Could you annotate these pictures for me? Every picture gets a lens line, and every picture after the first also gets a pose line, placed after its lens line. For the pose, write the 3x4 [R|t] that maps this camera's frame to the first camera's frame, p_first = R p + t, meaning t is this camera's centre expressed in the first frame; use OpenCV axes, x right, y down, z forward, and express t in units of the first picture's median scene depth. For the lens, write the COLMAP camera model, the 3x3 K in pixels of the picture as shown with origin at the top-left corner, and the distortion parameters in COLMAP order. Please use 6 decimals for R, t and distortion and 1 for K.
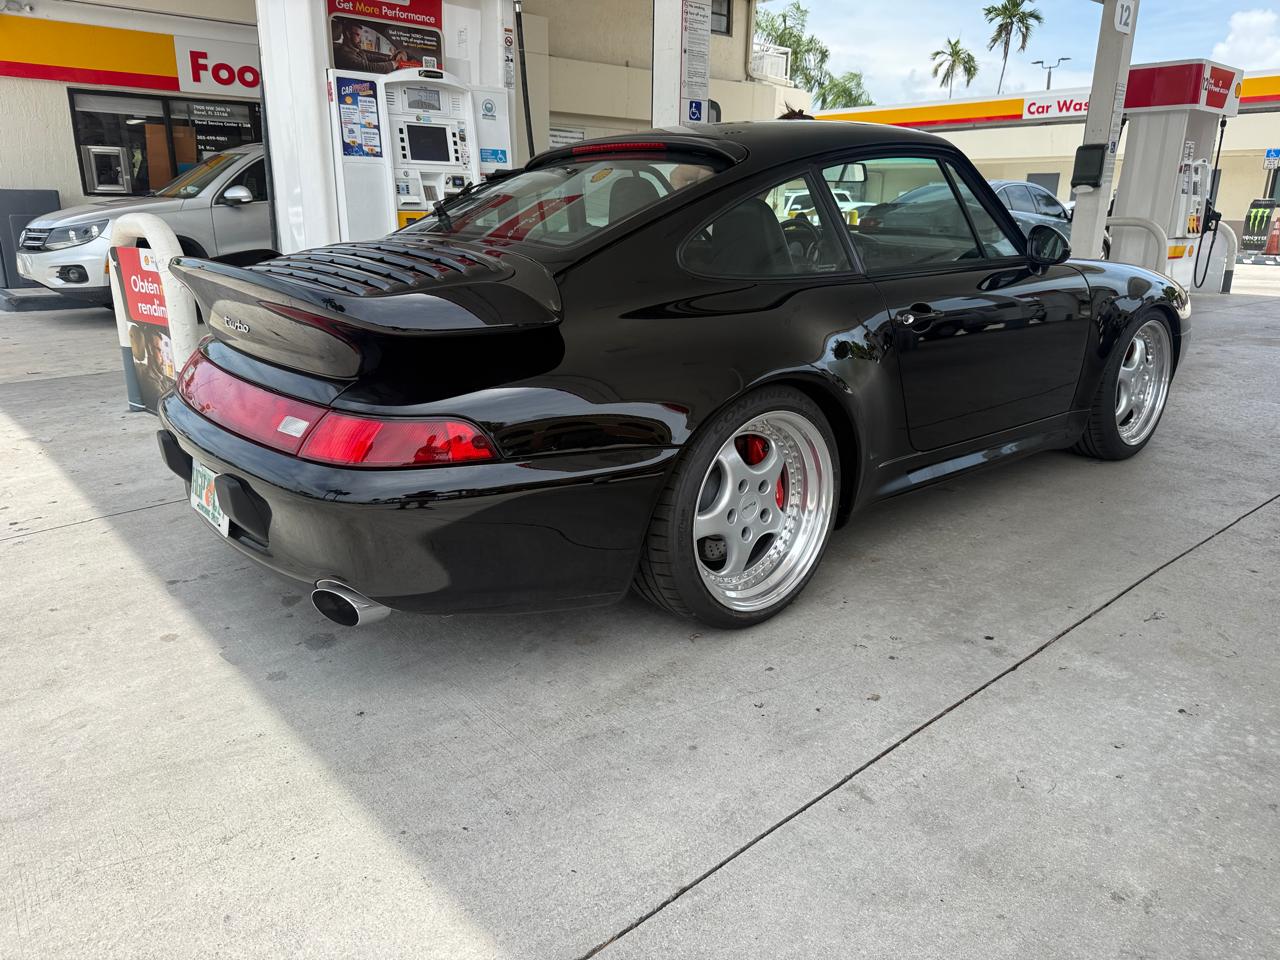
lens RADIAL K [[884.6, 0, 658.4], [0, 884.6, 476.0], [0, 0, 1]] dist [0.004600, -0.009419]
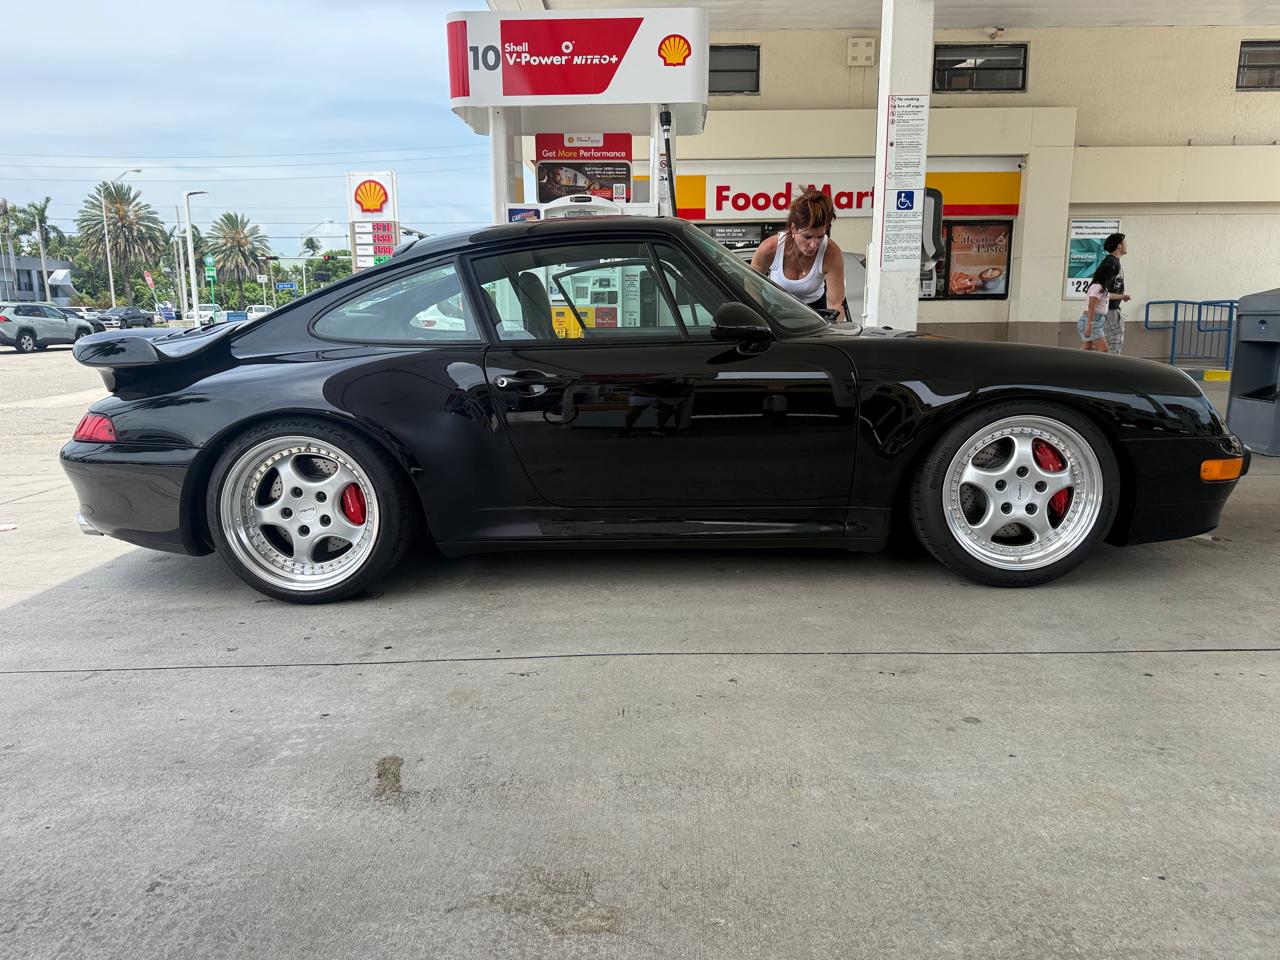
lens RADIAL K [[884.6, 0, 687.6], [0, 884.6, 499.0], [0, 0, 1]] dist [0.004600, -0.009419]
pose [[0.766761, 0.112828, -0.631940, 0.703774], [-0.165608, 0.985877, -0.024919, -0.022975], [0.620203, 0.123761, 0.774617, 0.163505]]
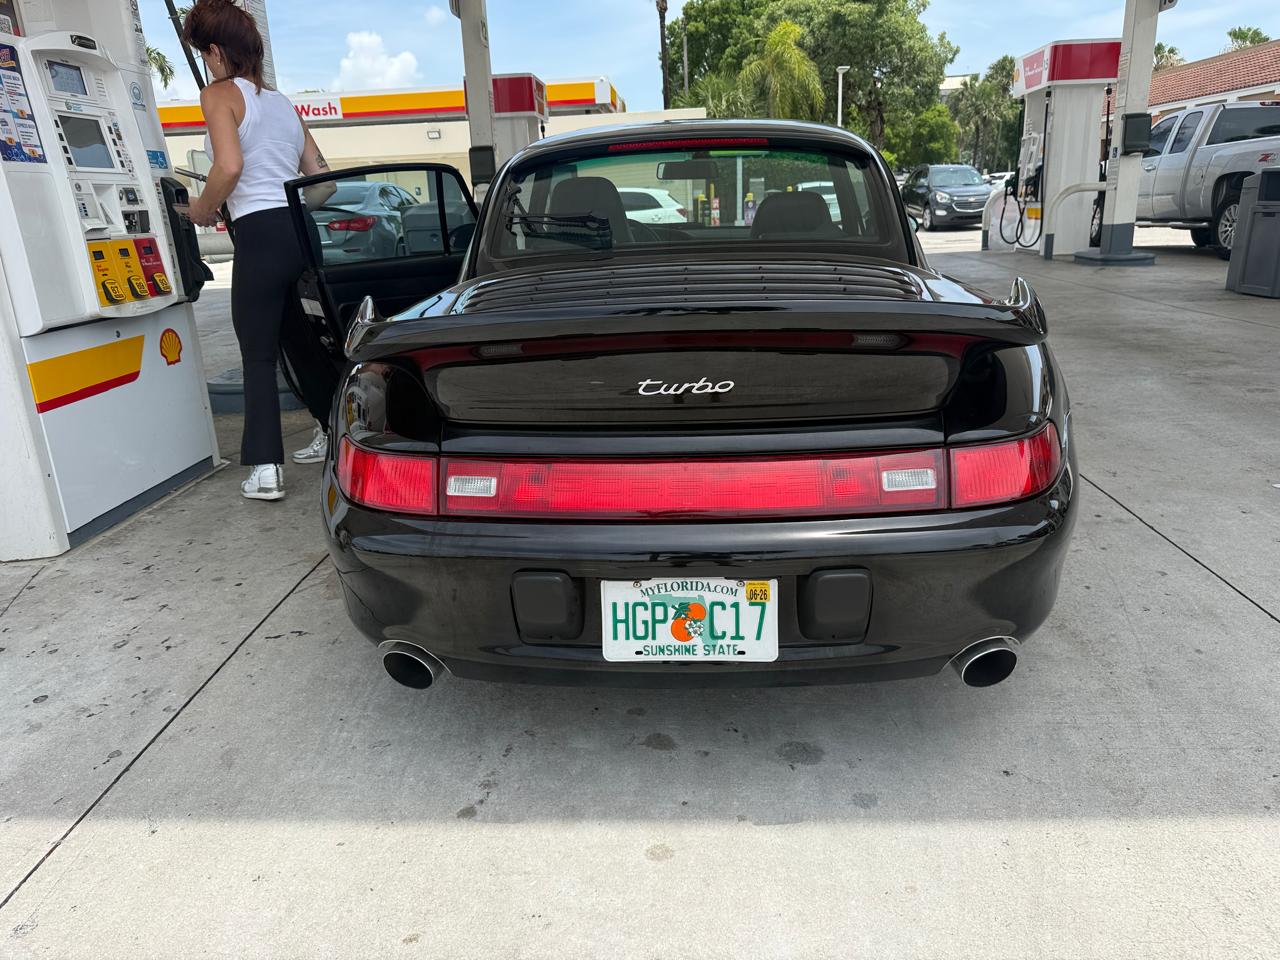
lens RADIAL K [[884.6, 0, 631.4], [0, 884.6, 470.3], [0, 0, 1]] dist [0.004600, -0.009419]
pose [[0.706757, -0.245310, 0.663564, -0.488006], [0.251830, 0.963756, 0.088065, -0.086472], [-0.661117, 0.104865, 0.742918, 0.243062]]
